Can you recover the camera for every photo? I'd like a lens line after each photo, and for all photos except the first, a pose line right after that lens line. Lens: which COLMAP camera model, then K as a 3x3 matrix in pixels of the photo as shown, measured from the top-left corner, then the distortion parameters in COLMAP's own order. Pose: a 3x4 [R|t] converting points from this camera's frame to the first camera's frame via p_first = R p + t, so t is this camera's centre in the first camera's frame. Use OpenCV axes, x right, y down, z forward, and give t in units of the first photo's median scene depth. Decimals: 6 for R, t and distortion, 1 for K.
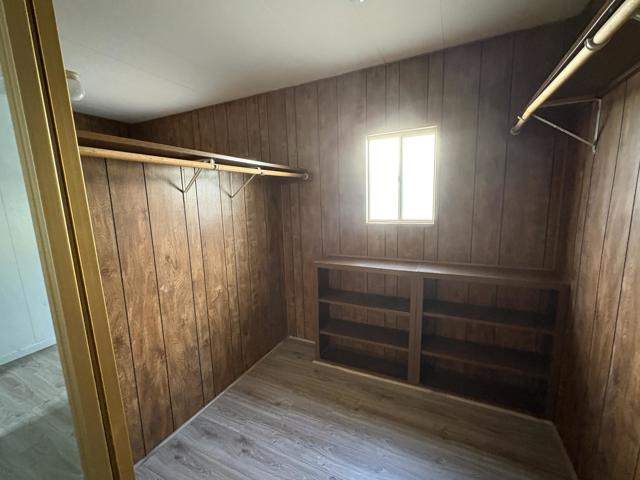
lens RADIAL K [[274.9, 0, 318.6], [0, 274.9, 239.0], [0, 0, 1]] dist [-0.010637, 0.000347]
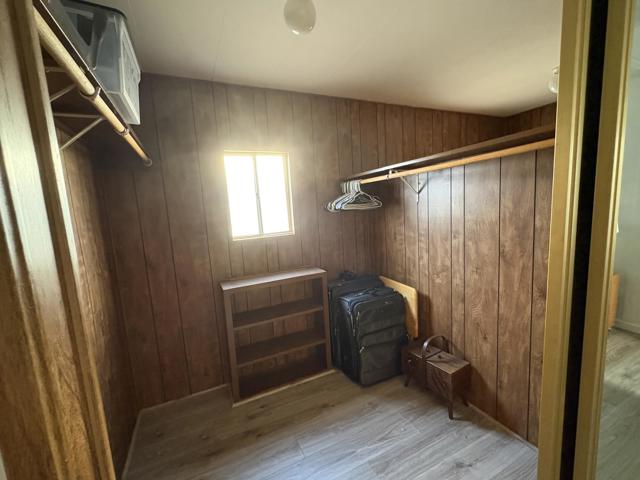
lens RADIAL K [[274.9, 0, 318.8], [0, 274.9, 244.5], [0, 0, 1]] dist [-0.010637, 0.000347]
pose [[0.633331, -0.111891, 0.765749, -0.431699], [0.153992, 0.987926, 0.016992, -0.017875], [-0.758405, 0.107158, 0.642915, 0.199882]]
